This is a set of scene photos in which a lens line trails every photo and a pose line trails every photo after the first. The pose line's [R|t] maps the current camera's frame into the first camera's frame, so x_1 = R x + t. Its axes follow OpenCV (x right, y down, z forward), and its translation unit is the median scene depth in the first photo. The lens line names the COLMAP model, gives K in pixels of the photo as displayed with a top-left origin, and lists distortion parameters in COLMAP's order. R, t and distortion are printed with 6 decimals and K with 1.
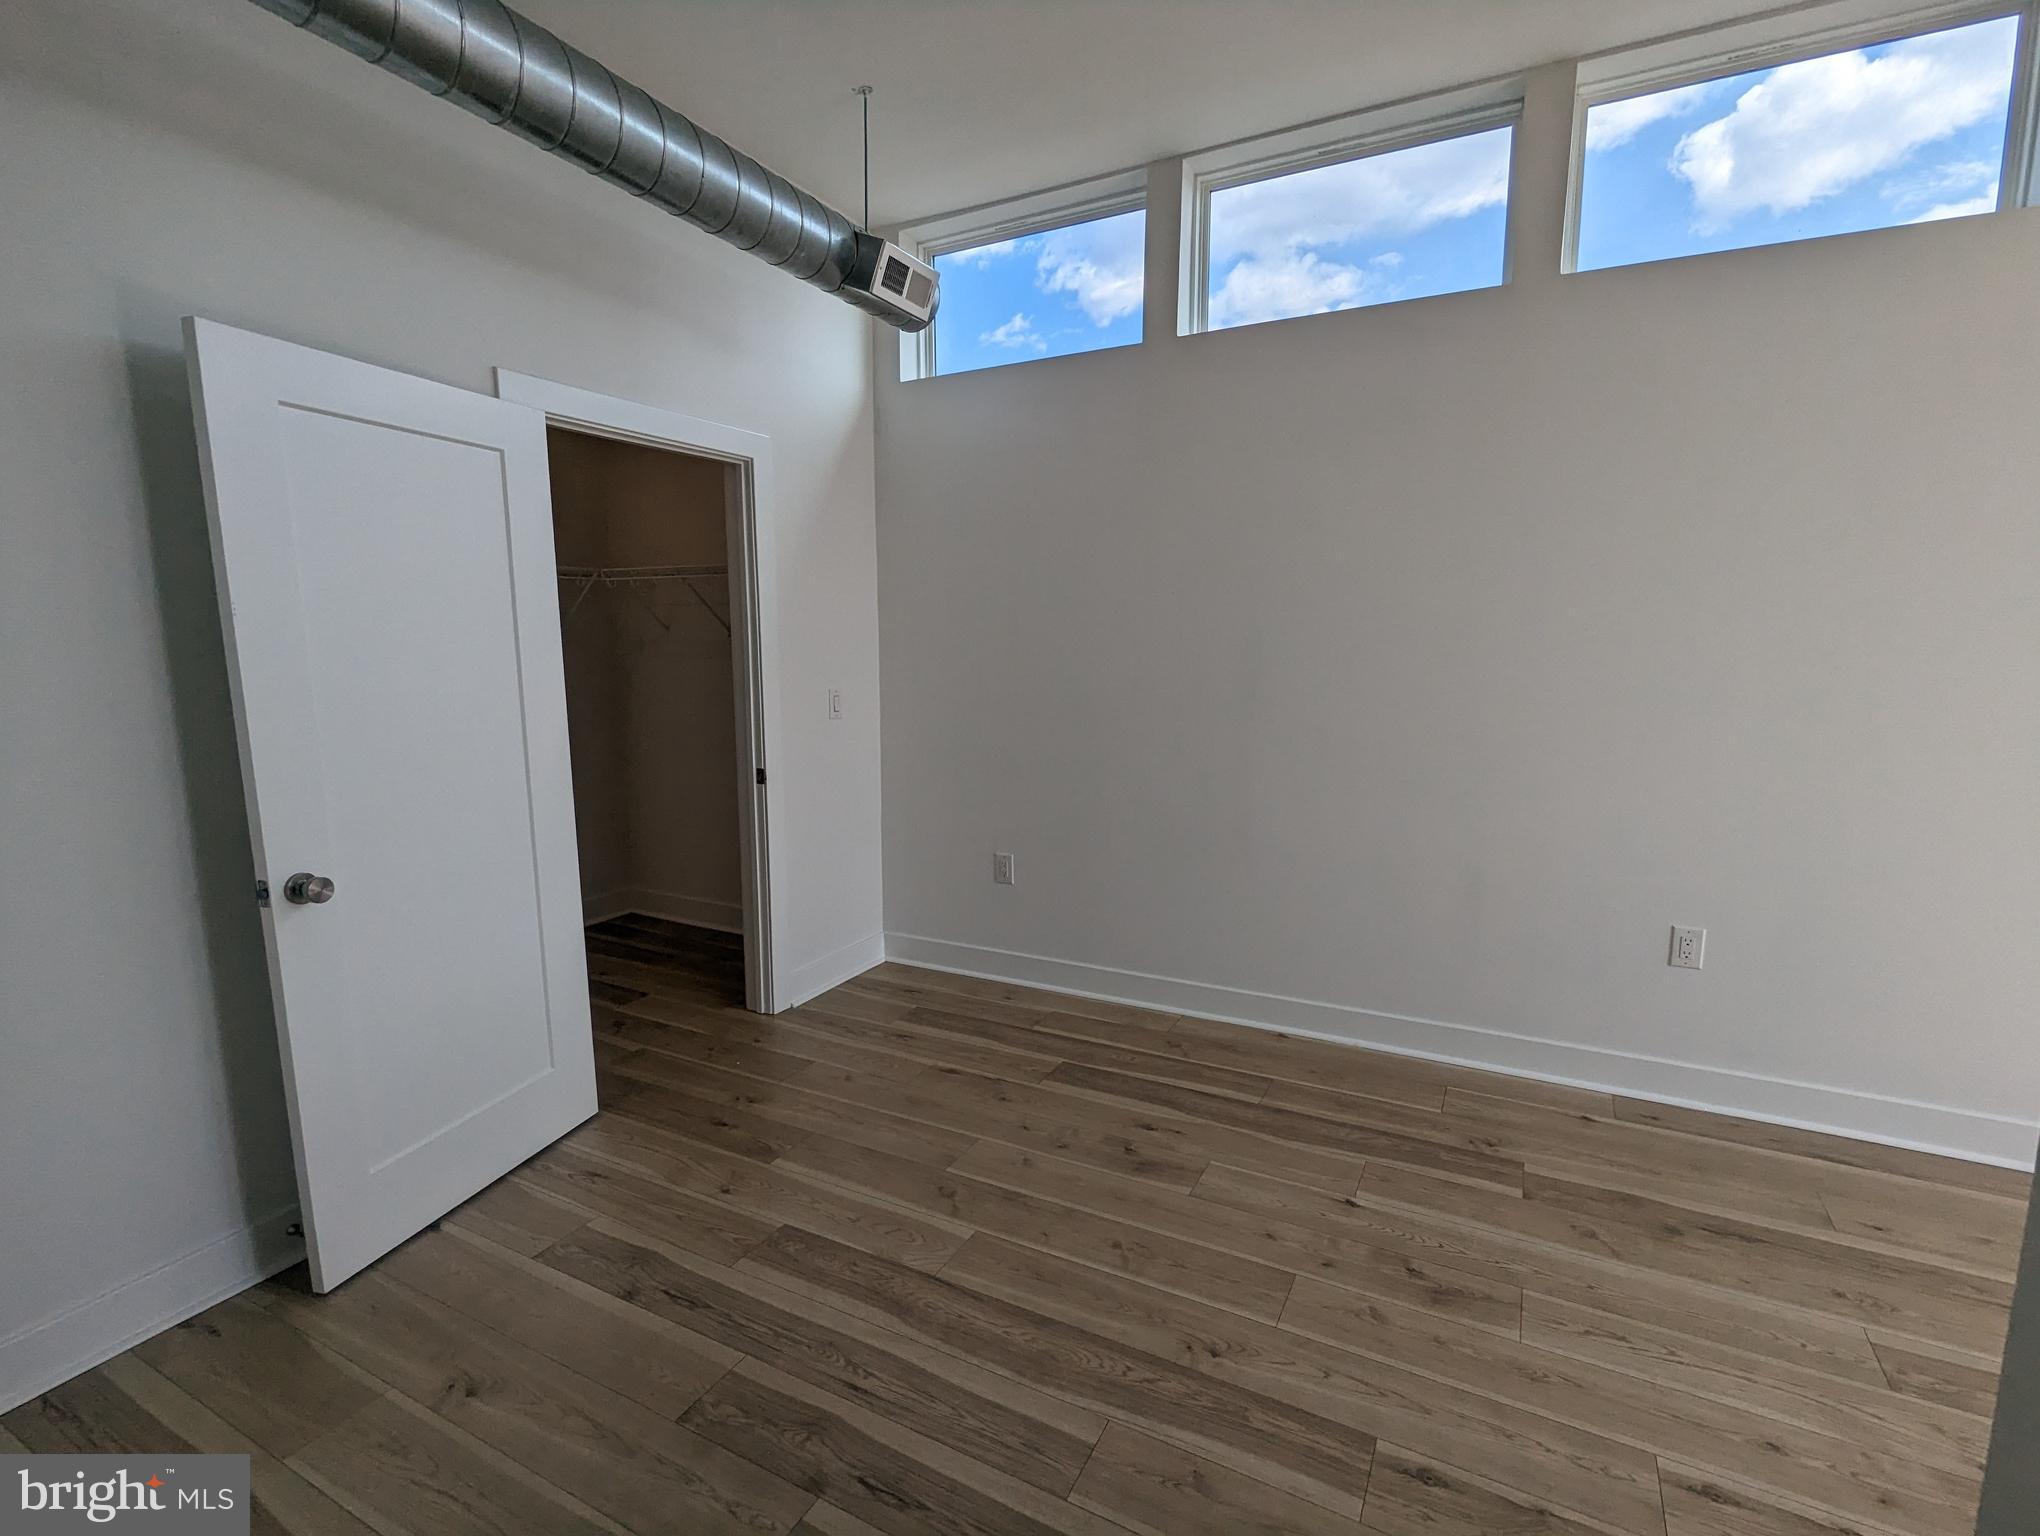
lens RADIAL K [[975.3, 0, 1020.0], [0, 975.3, 769.6], [0, 0, 1]] dist [0.010761, 0.000541]
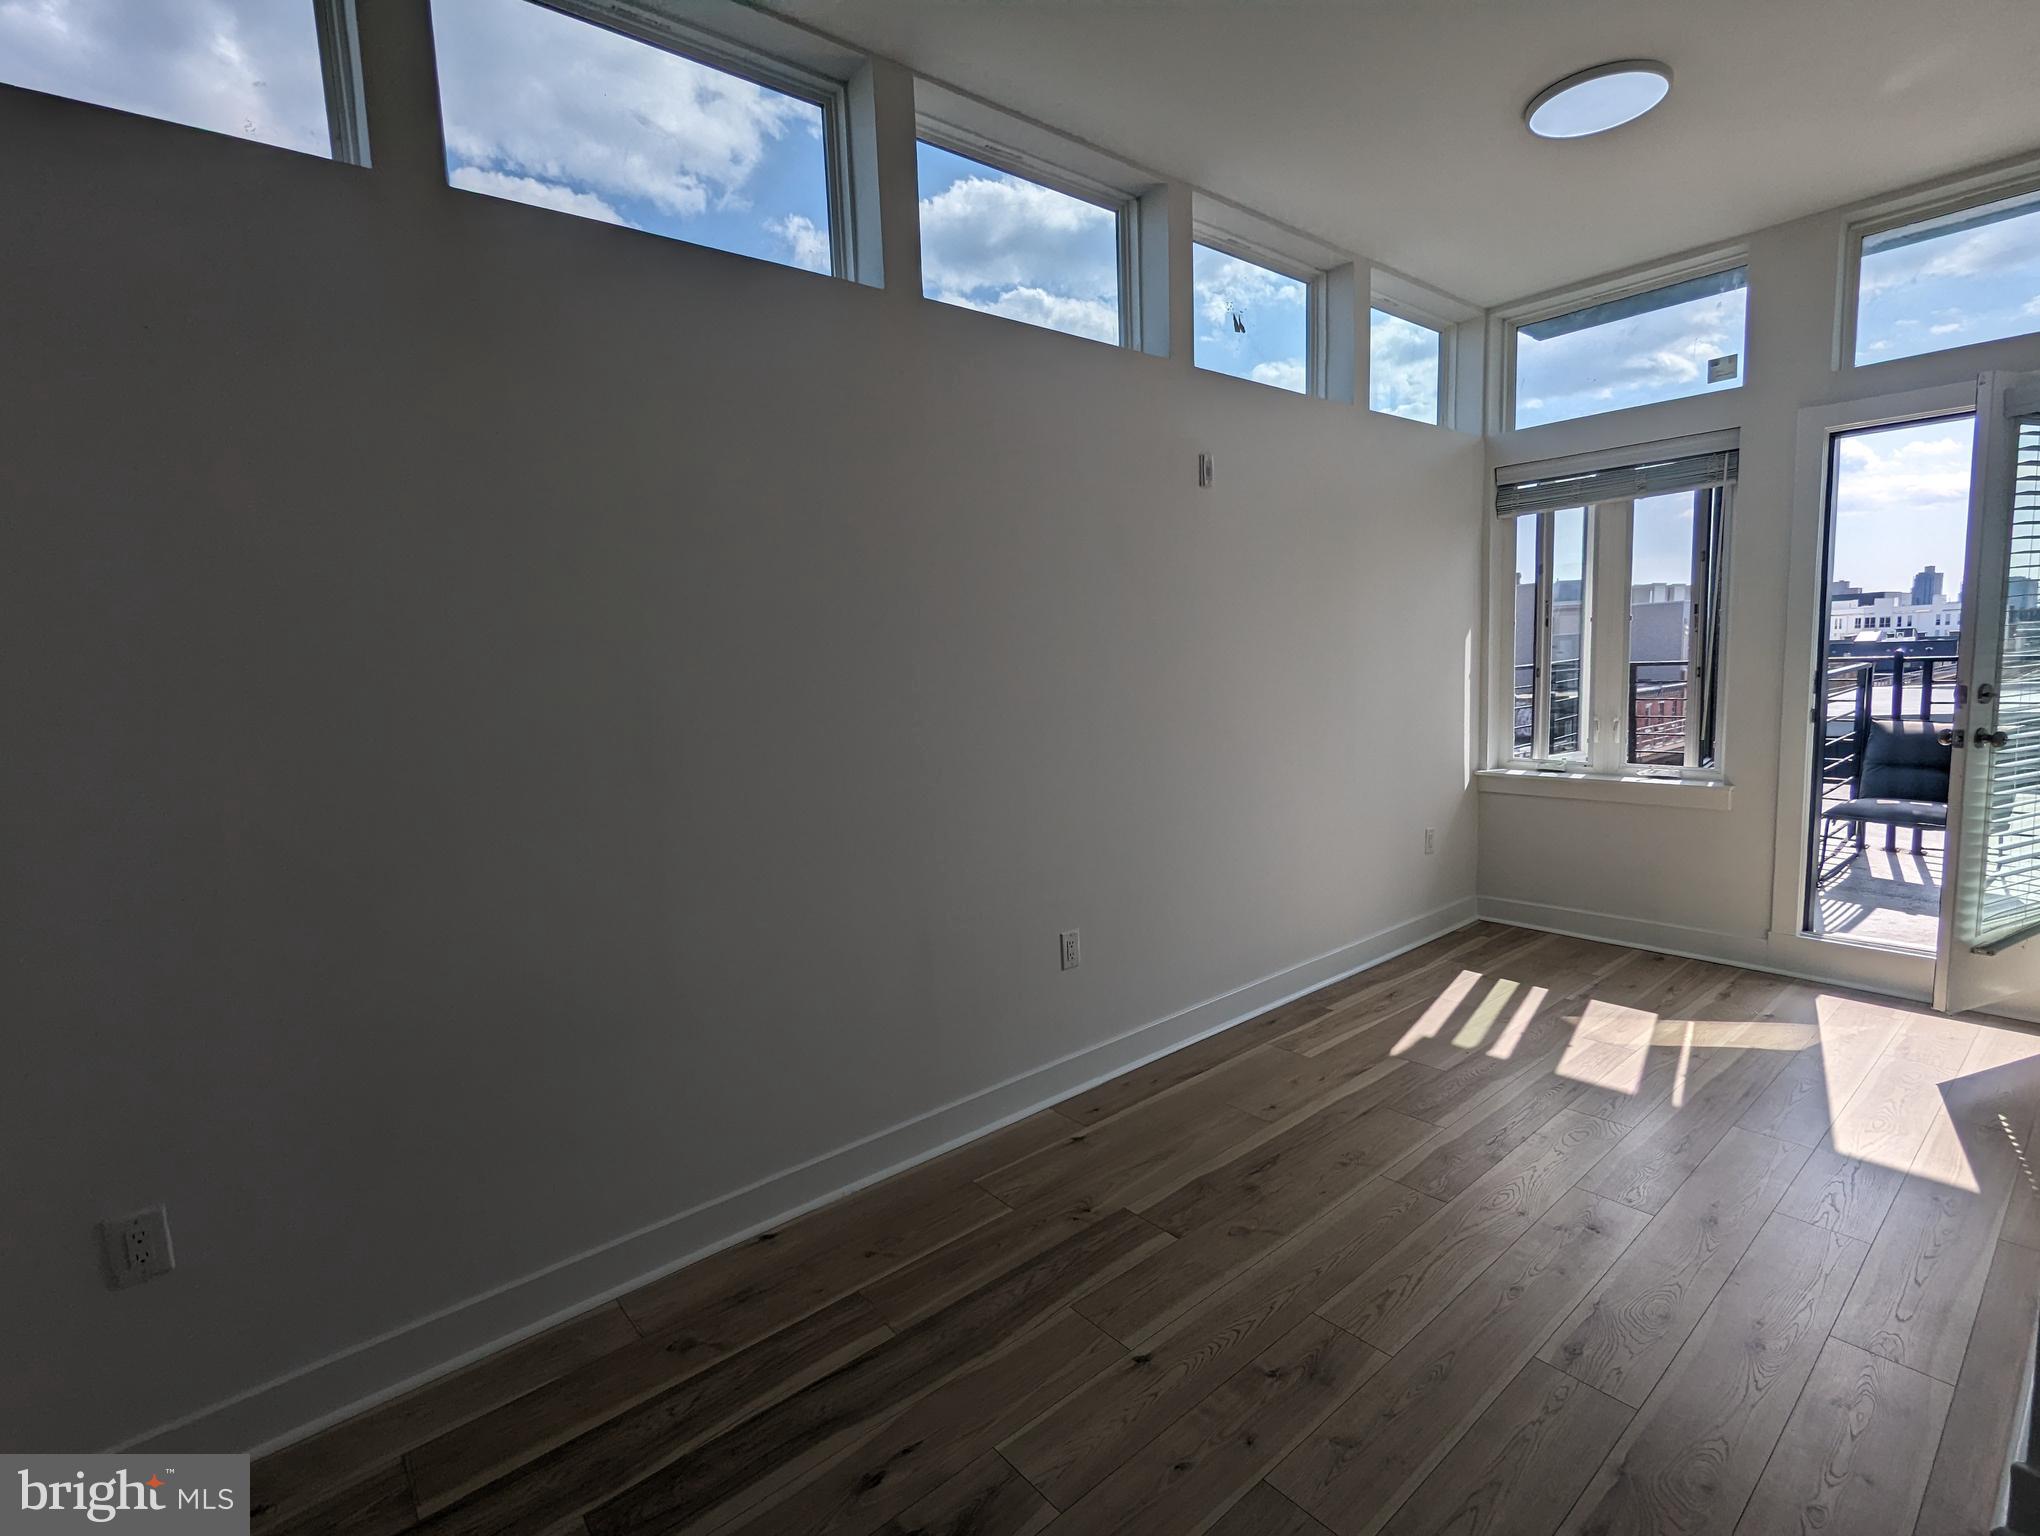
lens RADIAL K [[975.3, 0, 1022.6], [0, 975.3, 774.9], [0, 0, 1]] dist [0.010761, 0.000541]
pose [[0.371333, -0.120424, 0.920657, -0.355863], [0.157729, 0.985323, 0.065264, -0.101810], [-0.915004, 0.120980, 0.384878, 0.625360]]
